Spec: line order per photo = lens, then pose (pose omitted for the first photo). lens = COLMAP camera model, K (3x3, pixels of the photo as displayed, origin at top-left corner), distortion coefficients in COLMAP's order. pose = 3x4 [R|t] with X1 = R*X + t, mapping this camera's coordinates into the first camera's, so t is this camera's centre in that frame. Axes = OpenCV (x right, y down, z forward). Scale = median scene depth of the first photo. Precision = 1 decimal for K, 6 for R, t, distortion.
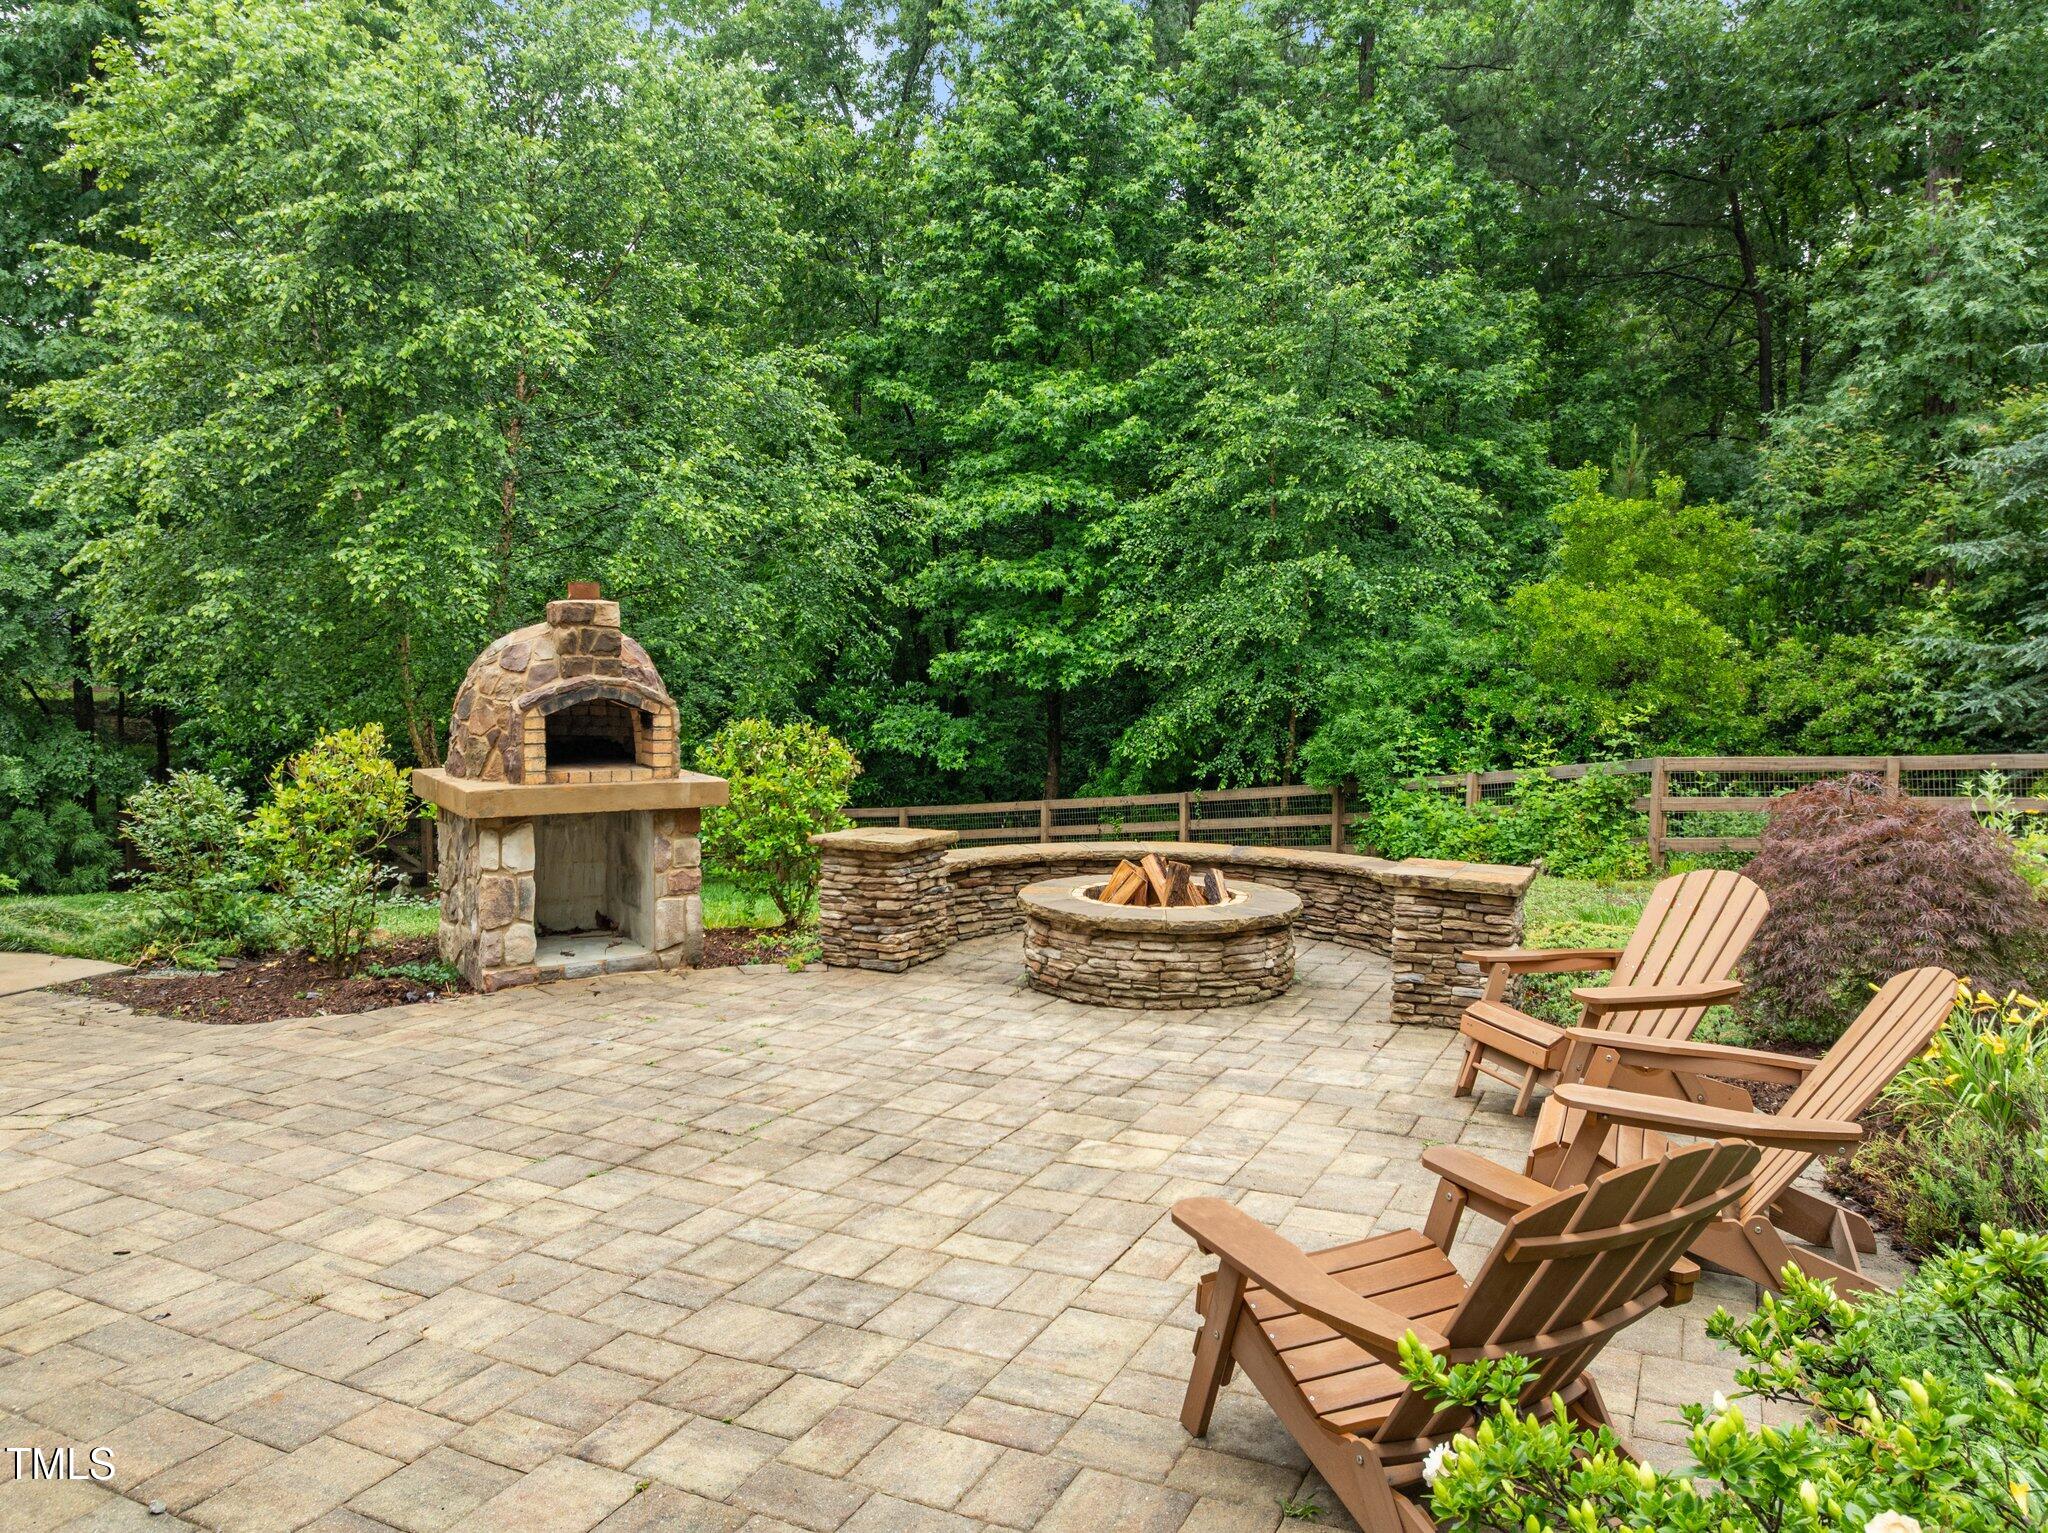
lens RADIAL K [[1453.1, 0, 1003.2], [0, 1453.1, 764.7], [0, 0, 1]] dist [-0.035430, -0.003805]
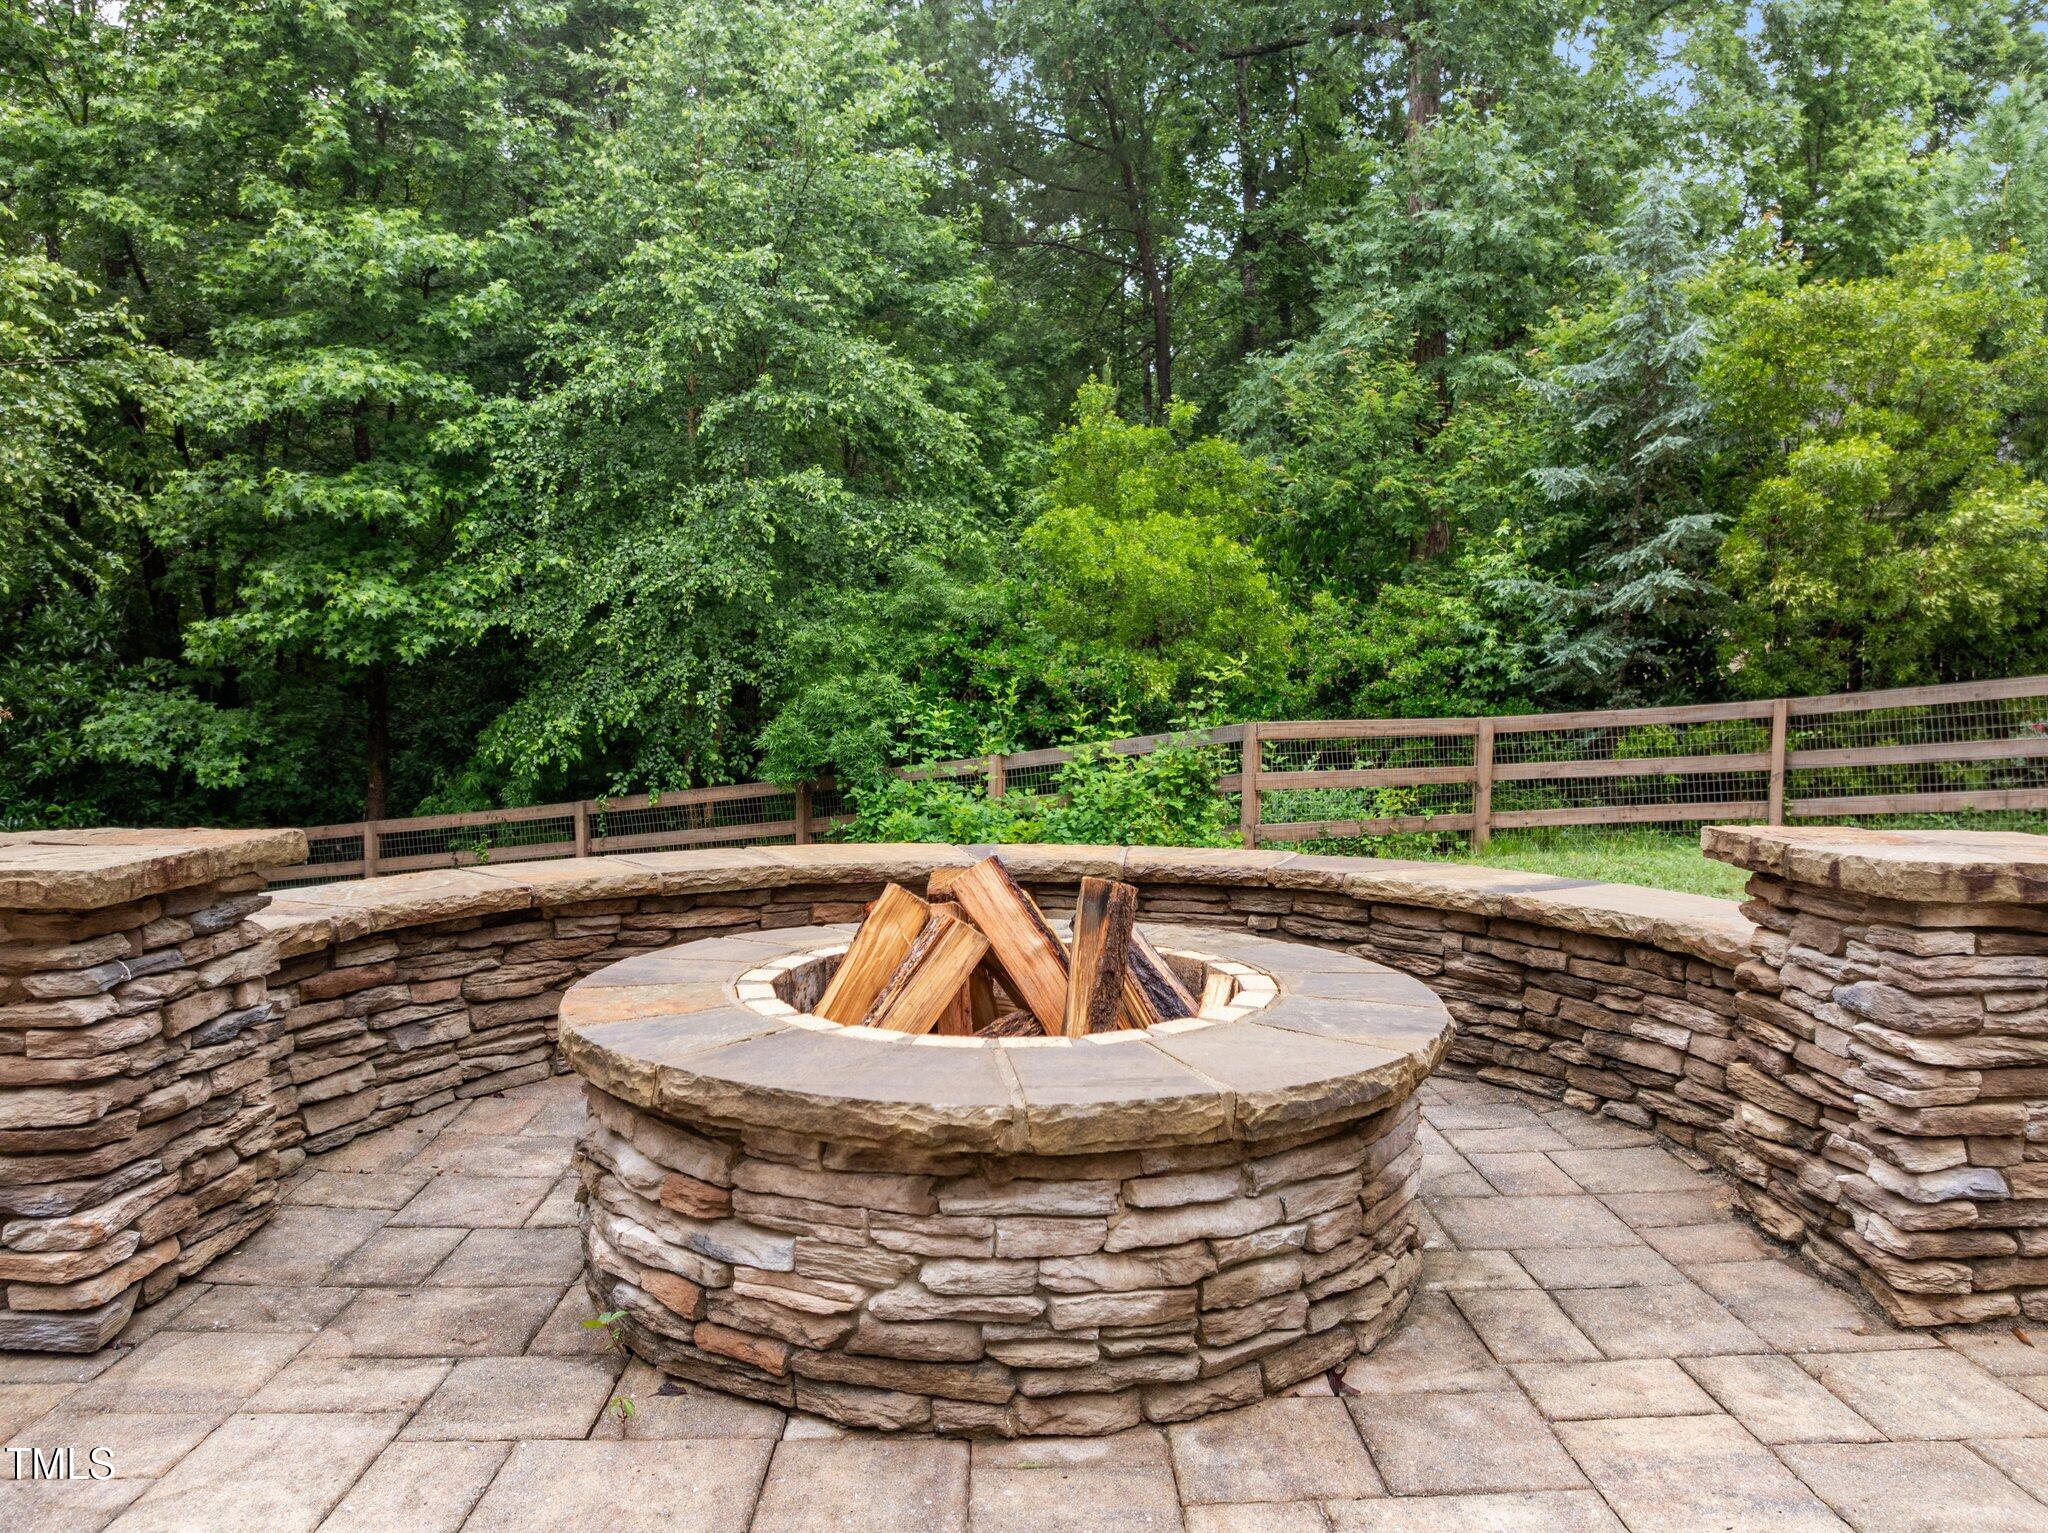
lens RADIAL K [[1448.4, 0, 1026.3], [0, 1448.4, 762.9], [0, 0, 1]] dist [-0.051120, 0.021855]
pose [[0.884766, -0.024957, 0.465367, -0.029675], [0.034787, 0.999316, -0.012547, 0.032603], [-0.464736, 0.027290, 0.885029, 0.524861]]
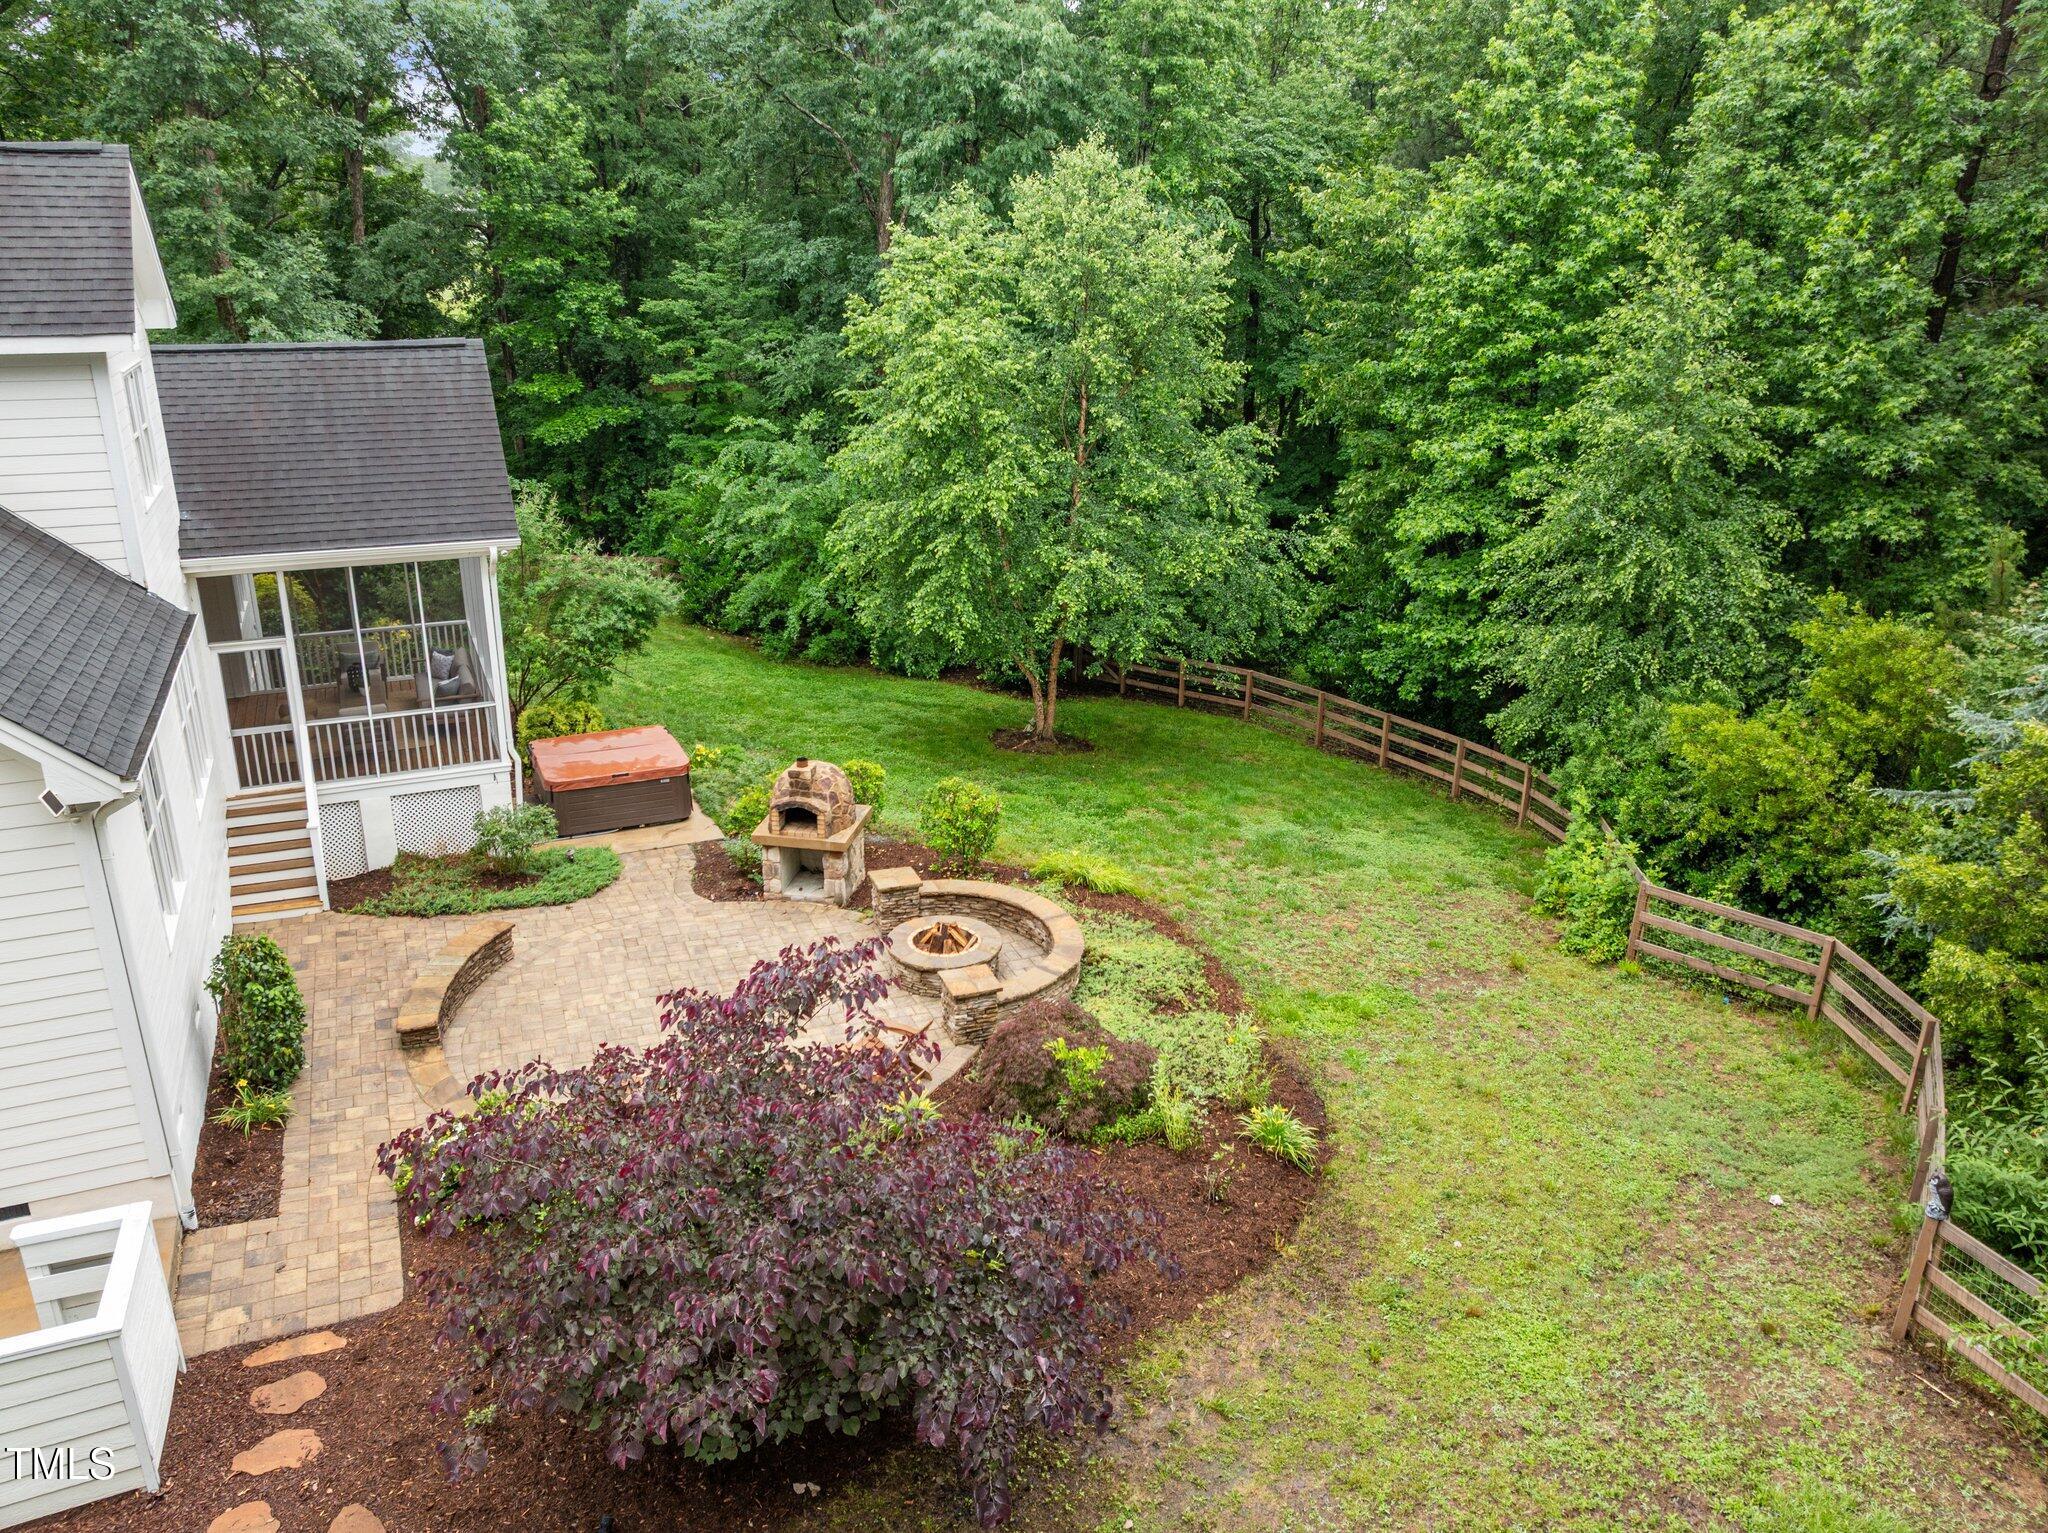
lens RADIAL K [[1439.2, 0, 1019.3], [0, 1439.2, 768.4], [0, 0, 1]] dist [-0.025139, 0.000256]
pose [[0.739909, 0.230670, -0.631923, 1.250171], [-0.056435, 0.957346, 0.283380, -0.660576], [0.670336, -0.174013, 0.721366, -0.463240]]
